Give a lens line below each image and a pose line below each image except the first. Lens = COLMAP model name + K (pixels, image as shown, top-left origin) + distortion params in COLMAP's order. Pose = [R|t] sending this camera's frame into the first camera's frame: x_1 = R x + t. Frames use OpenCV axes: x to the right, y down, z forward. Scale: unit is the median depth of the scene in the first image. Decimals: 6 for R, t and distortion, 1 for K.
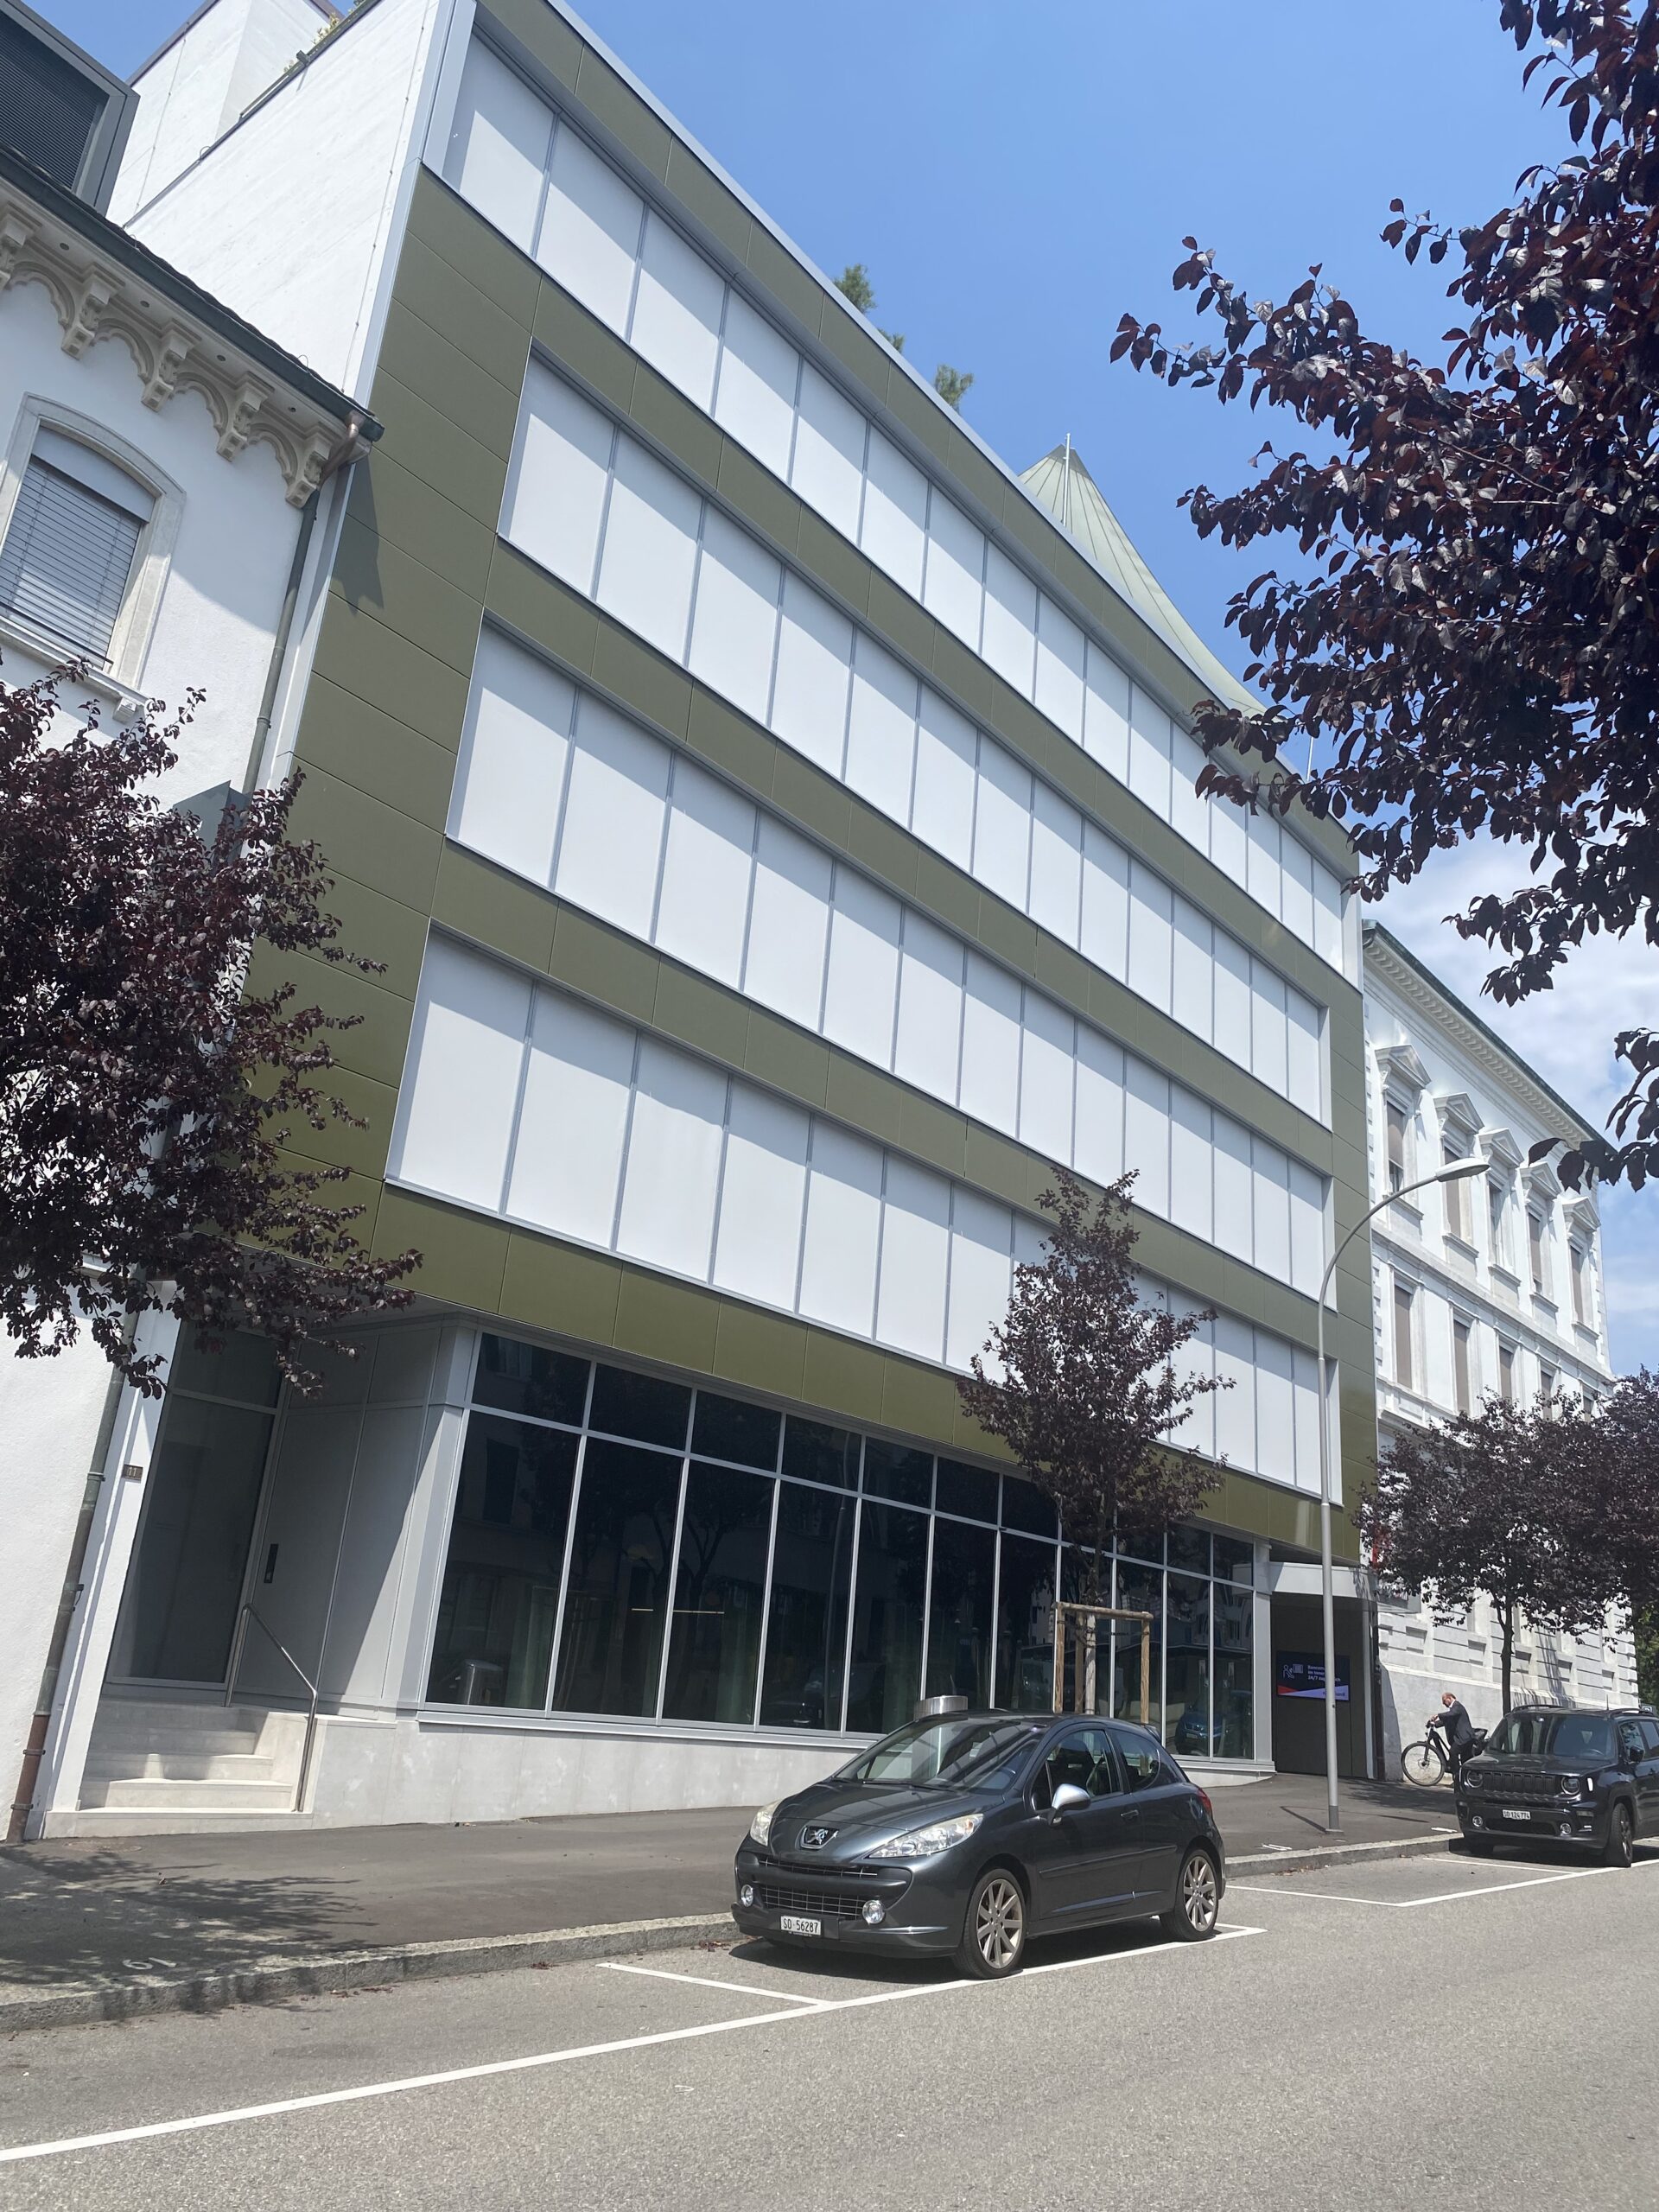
lens RADIAL K [[1459.6, 0, 829.5], [0, 1459.6, 1106.0], [0, 0, 1]] dist [0.063178, -0.059800]
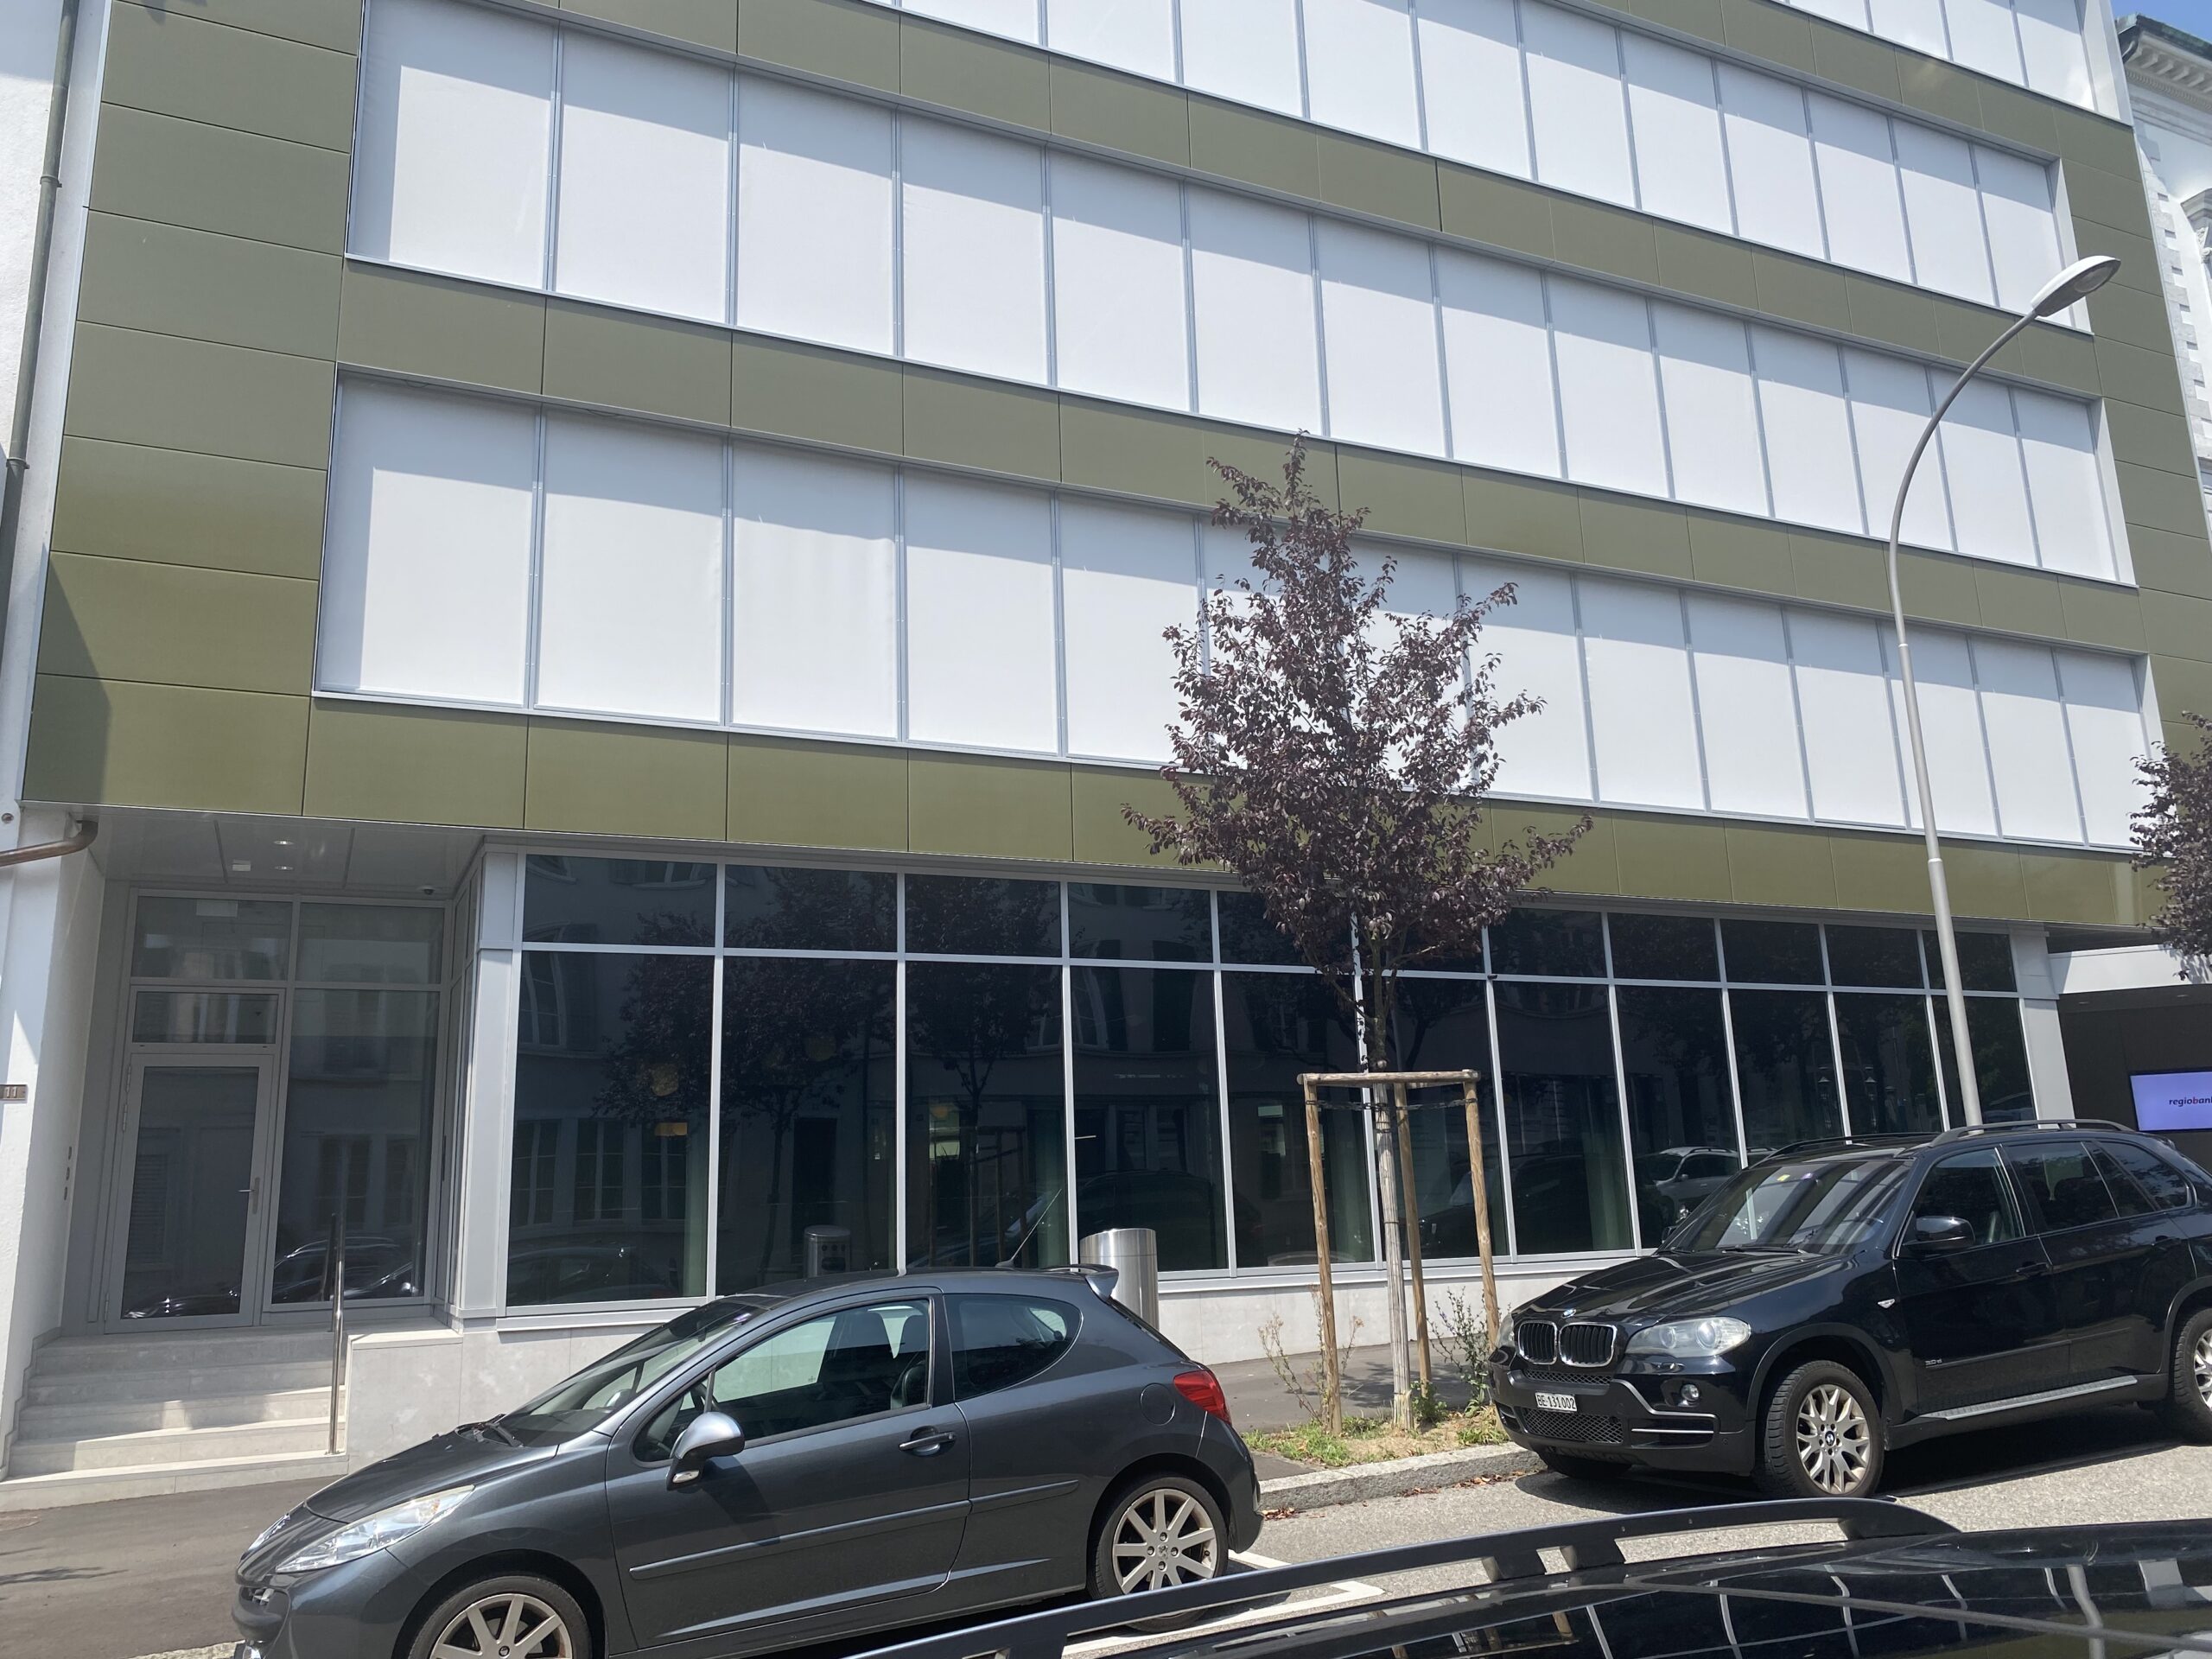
lens RADIAL K [[1459.6, 0, 1252.0], [0, 1459.6, 837.3], [0, 0, 1]] dist [0.063178, -0.059800]
pose [[0.897633, -0.223342, -0.379965, 0.348963], [0.264267, 0.962677, 0.058448, 0.169743], [0.352730, -0.152877, 0.923153, 0.342201]]
